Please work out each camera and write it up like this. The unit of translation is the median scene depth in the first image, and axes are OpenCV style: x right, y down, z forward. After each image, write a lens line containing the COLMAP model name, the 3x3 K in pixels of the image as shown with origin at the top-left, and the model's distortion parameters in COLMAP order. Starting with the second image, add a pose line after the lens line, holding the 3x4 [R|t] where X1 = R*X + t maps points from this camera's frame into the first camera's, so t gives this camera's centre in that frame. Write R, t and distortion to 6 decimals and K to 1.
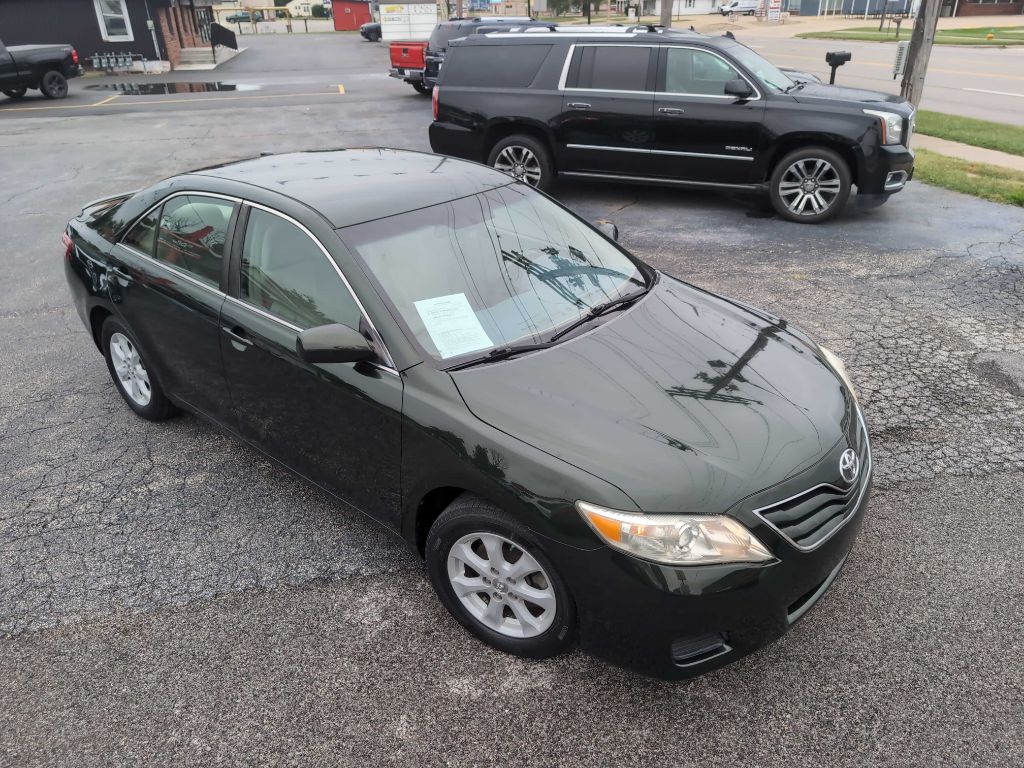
lens RADIAL K [[817.5, 0, 509.7], [0, 817.5, 376.6], [0, 0, 1]] dist [0.001935, 0.006856]
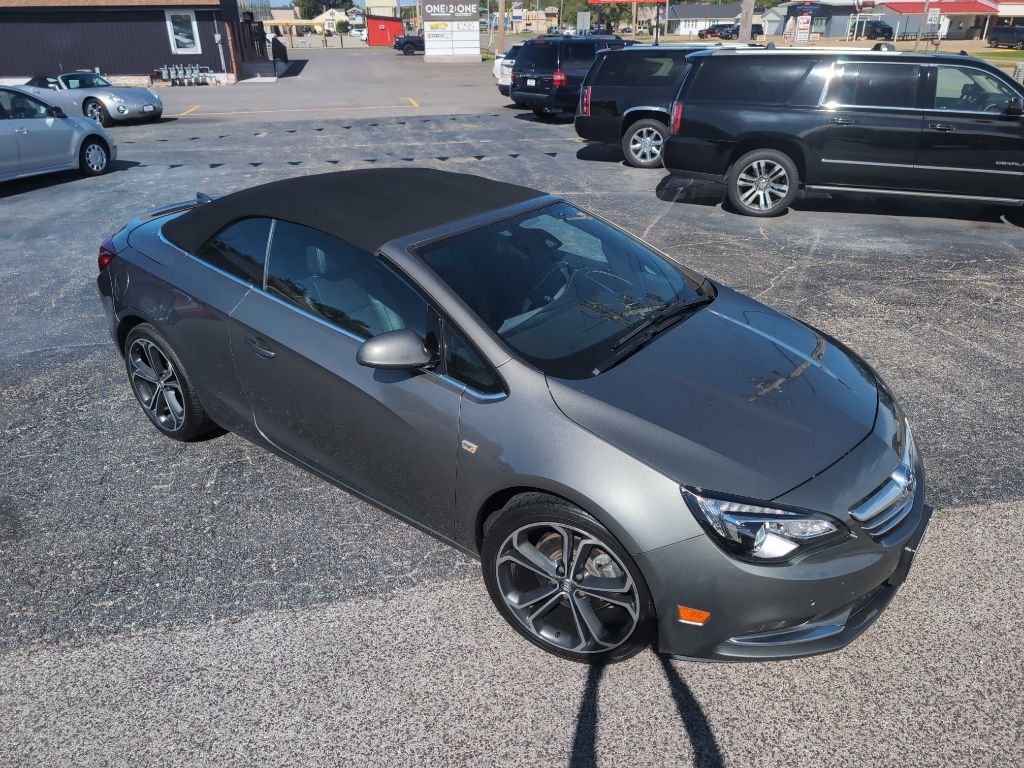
lens RADIAL K [[758.7, 0, 511.7], [0, 758.7, 376.0], [0, 0, 1]] dist [0.014950, -0.011226]
pose [[0.999409, -0.004388, 0.034107, -0.135269], [0.004131, 0.999963, 0.007610, -0.006677], [-0.034139, -0.007465, 0.999389, 0.018284]]
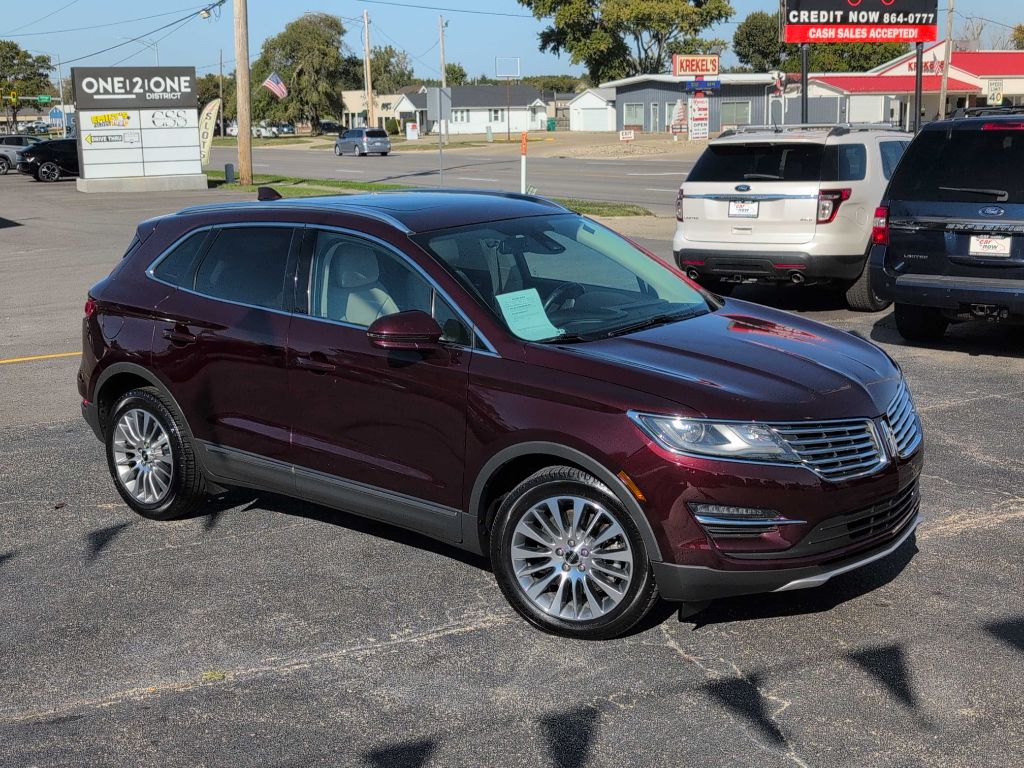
lens RADIAL K [[1357.5, 0, 519.1], [0, 1357.5, 381.2], [0, 0, 1]] dist [-0.002230, 0.000000]
pose [[0.940963, -0.068357, 0.331535, -0.364988], [0.144681, 0.966648, -0.211328, -0.178975], [-0.306032, 0.246818, 0.919470, 0.430250]]
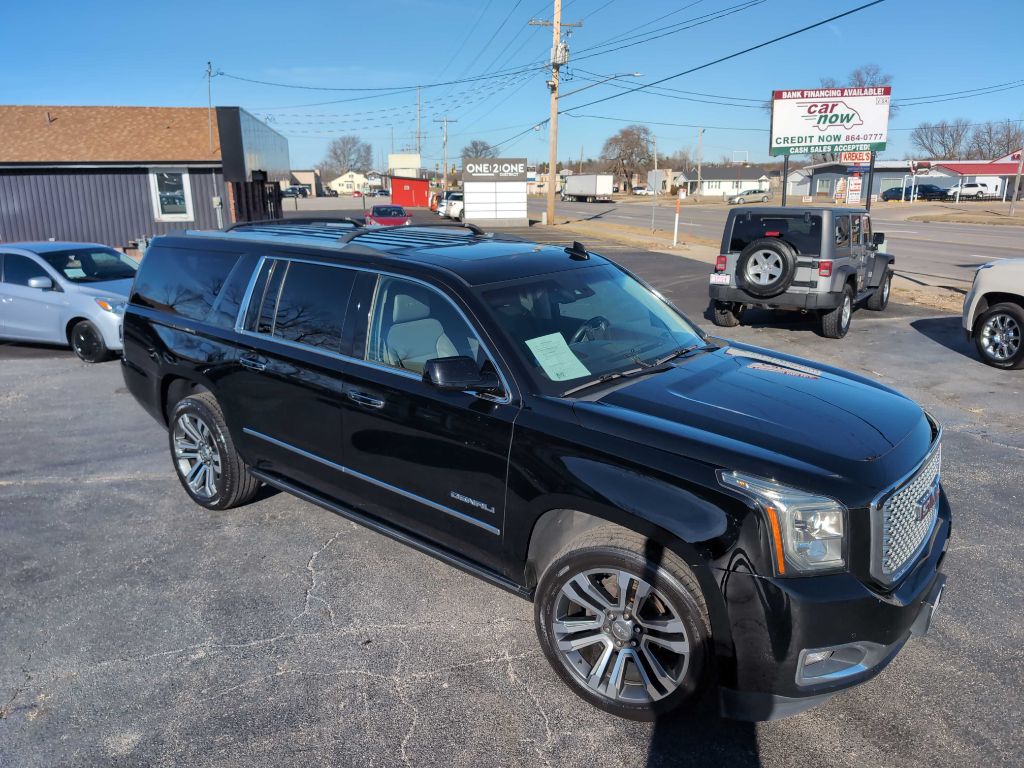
lens RADIAL K [[758.7, 0, 511.8], [0, 758.7, 382.8], [0, 0, 1]] dist [0.014950, -0.011226]
pose [[0.999601, 0.004119, 0.027953, -0.233493], [0.000711, 0.985339, -0.170605, -0.176671], [-0.028246, 0.170557, 0.984943, 0.399166]]
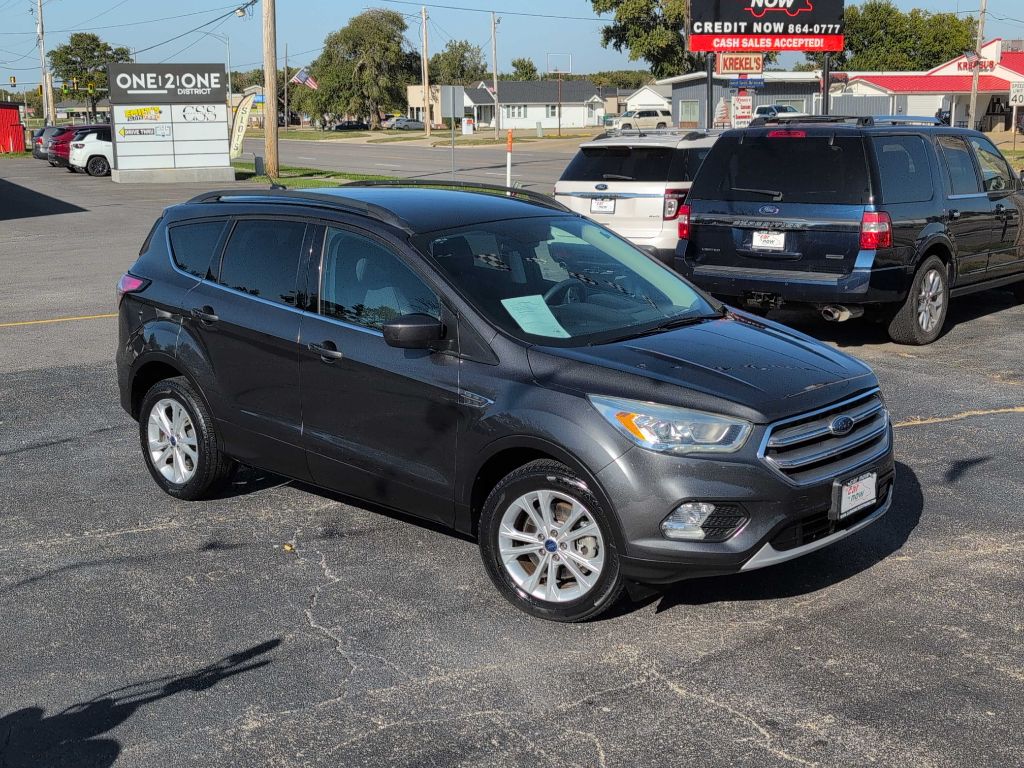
lens RADIAL K [[1357.5, 0, 518.5], [0, 1357.5, 386.3], [0, 0, 1]] dist [-0.002230, 0.000000]
pose [[0.958586, -0.052442, 0.279934, -0.305090], [0.114758, 0.970700, -0.211120, -0.148678], [-0.260661, 0.234501, 0.936518, 0.354662]]
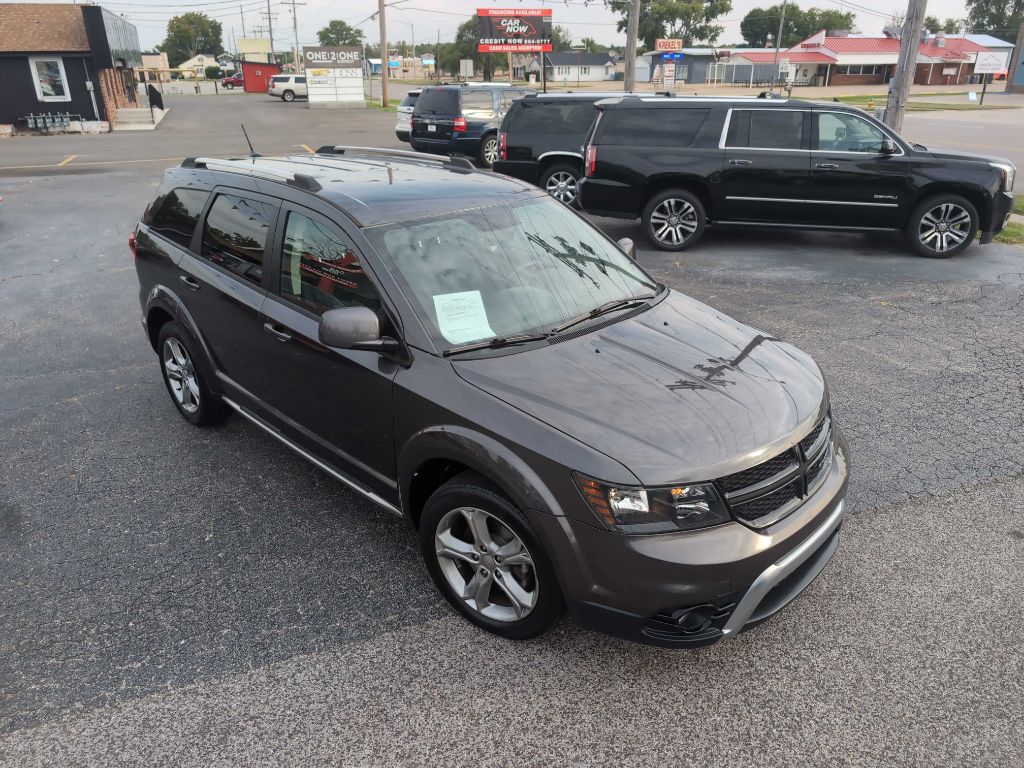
lens RADIAL K [[758.7, 0, 519.6], [0, 758.7, 382.3], [0, 0, 1]] dist [0.014950, -0.011226]
pose [[0.981422, -0.061424, 0.181763, -0.156944], [0.068207, 0.997180, -0.031299, -0.005732], [-0.179328, 0.043116, 0.982844, 0.012522]]
